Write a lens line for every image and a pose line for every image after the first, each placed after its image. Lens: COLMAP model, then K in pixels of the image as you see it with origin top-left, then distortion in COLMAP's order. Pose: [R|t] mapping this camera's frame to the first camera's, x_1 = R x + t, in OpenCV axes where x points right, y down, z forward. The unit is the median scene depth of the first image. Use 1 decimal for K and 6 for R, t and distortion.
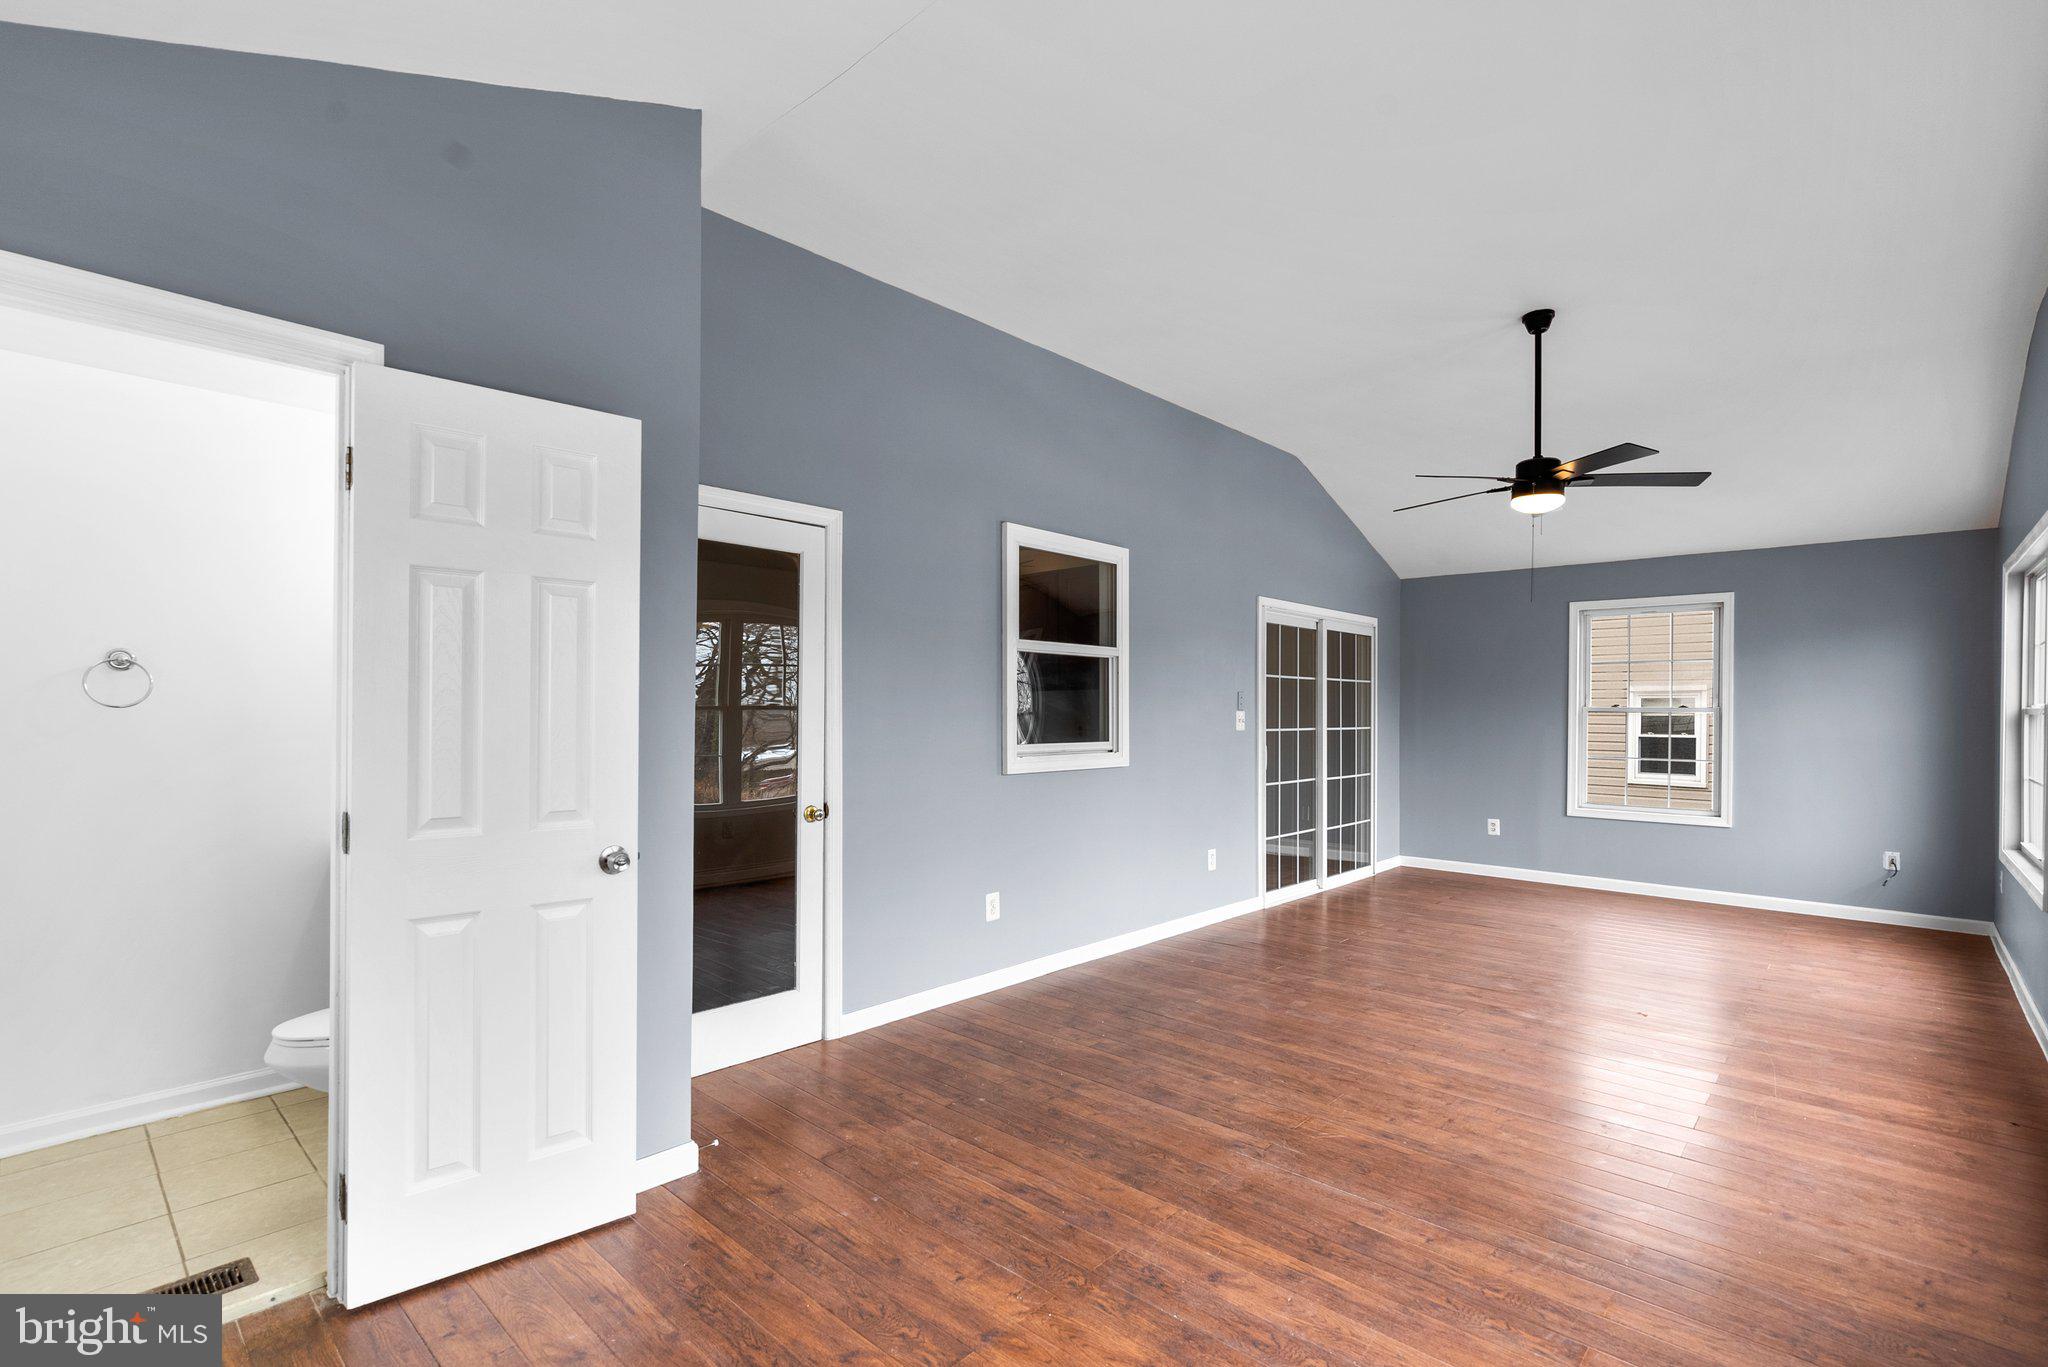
lens RADIAL K [[933.5, 0, 1033.1], [0, 933.5, 680.2], [0, 0, 1]] dist [-0.000255, 0.000185]
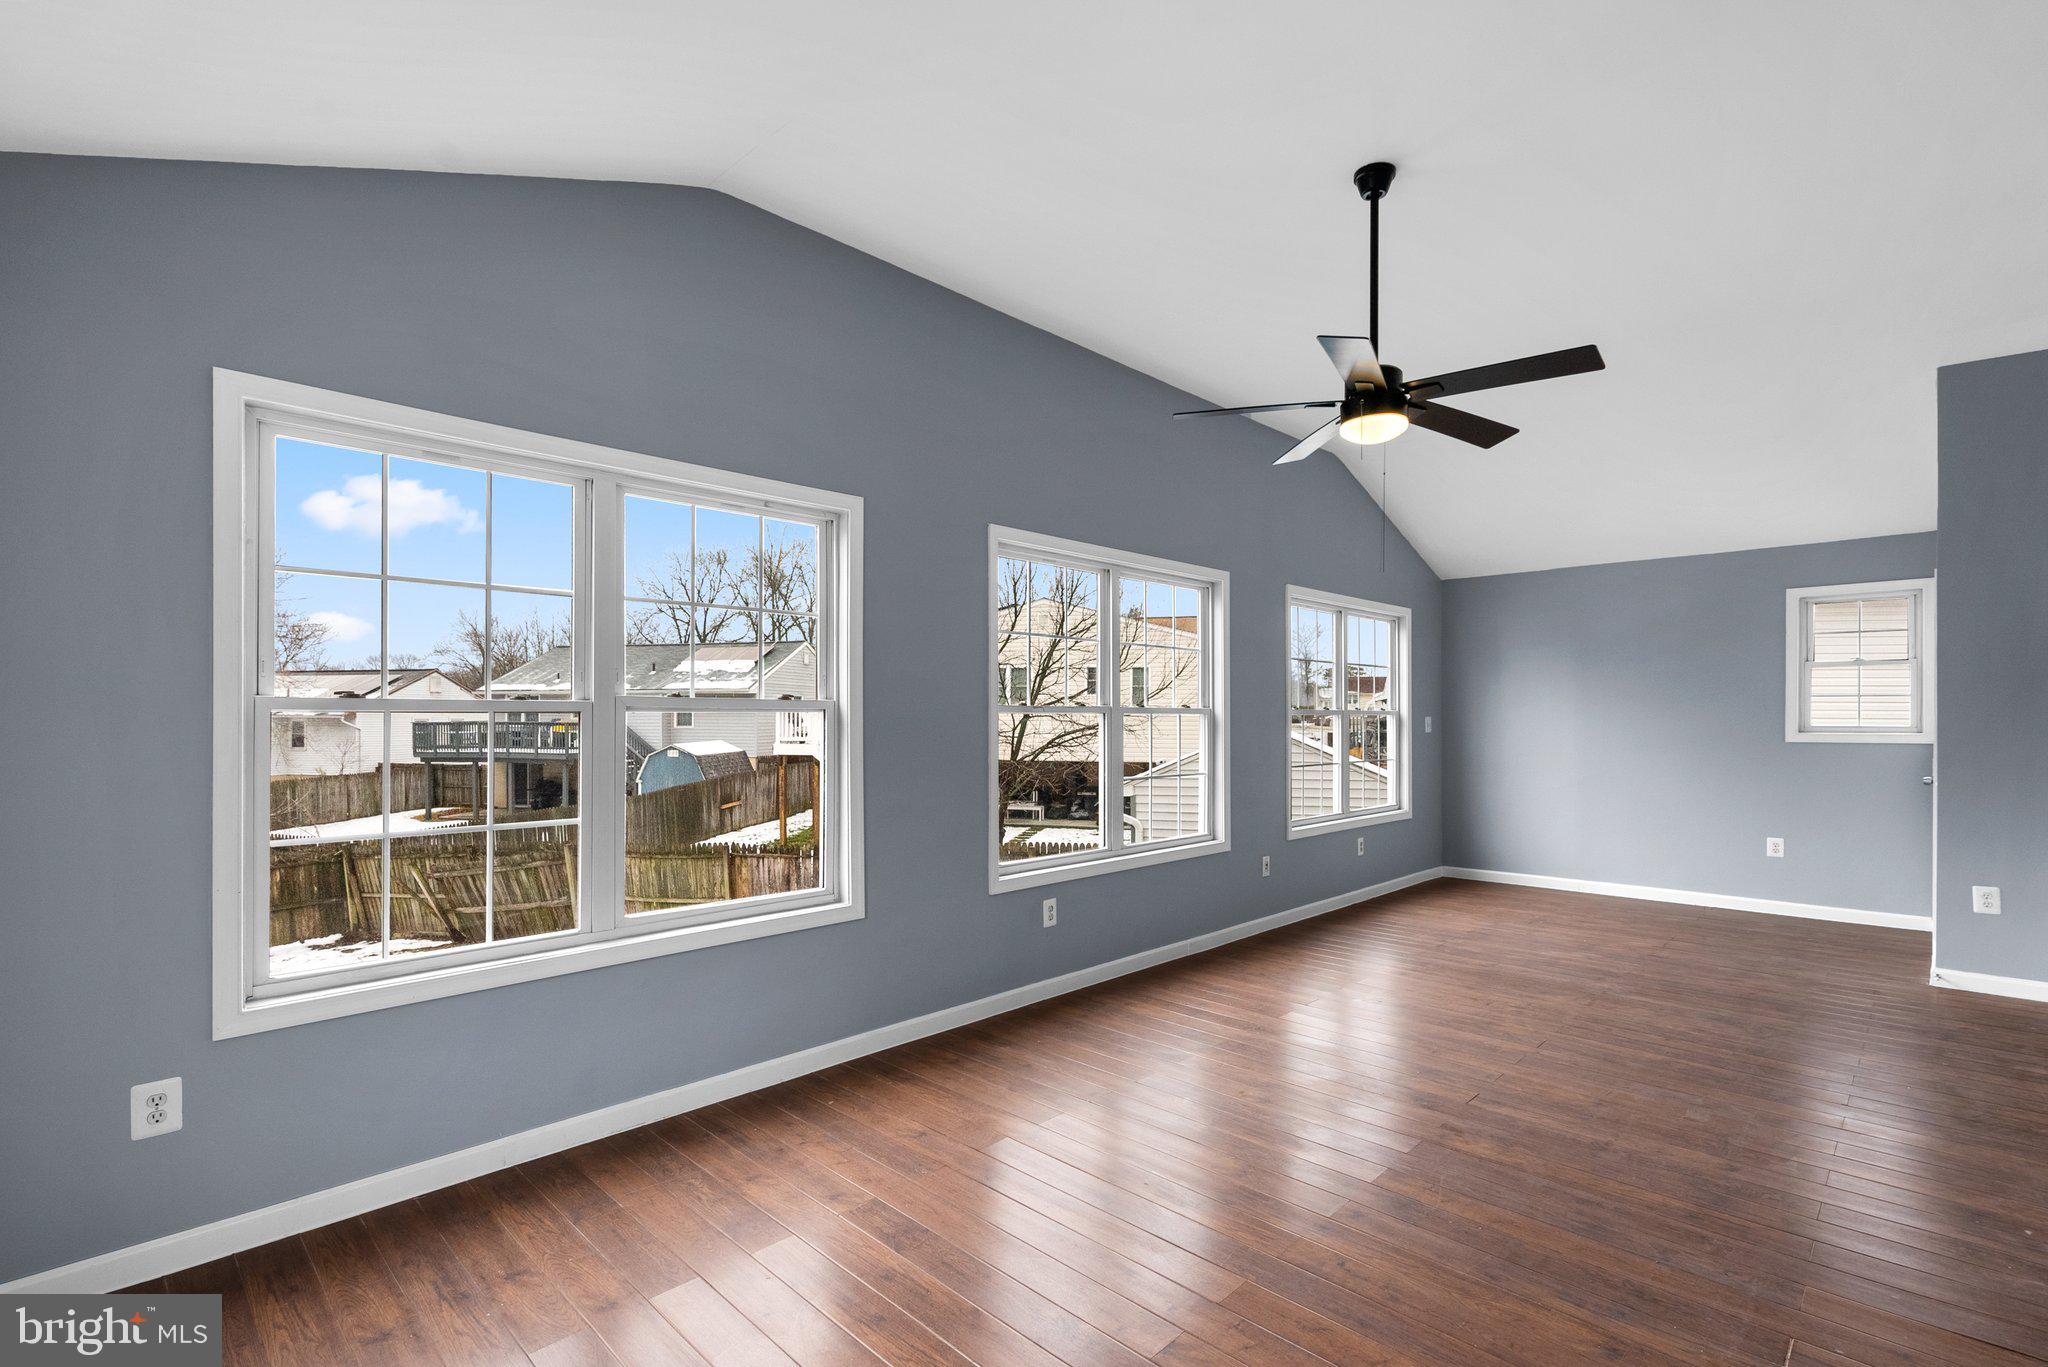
lens RADIAL K [[949.4, 0, 1024.0], [0, 949.4, 683.5], [0, 0, 1]] dist [0.001396, 0.000347]
pose [[-0.999395, -0.006592, 0.034148, 0.992917], [-0.008892, 0.997671, -0.067627, 0.081197], [-0.033623, -0.067889, -0.997126, 2.243040]]
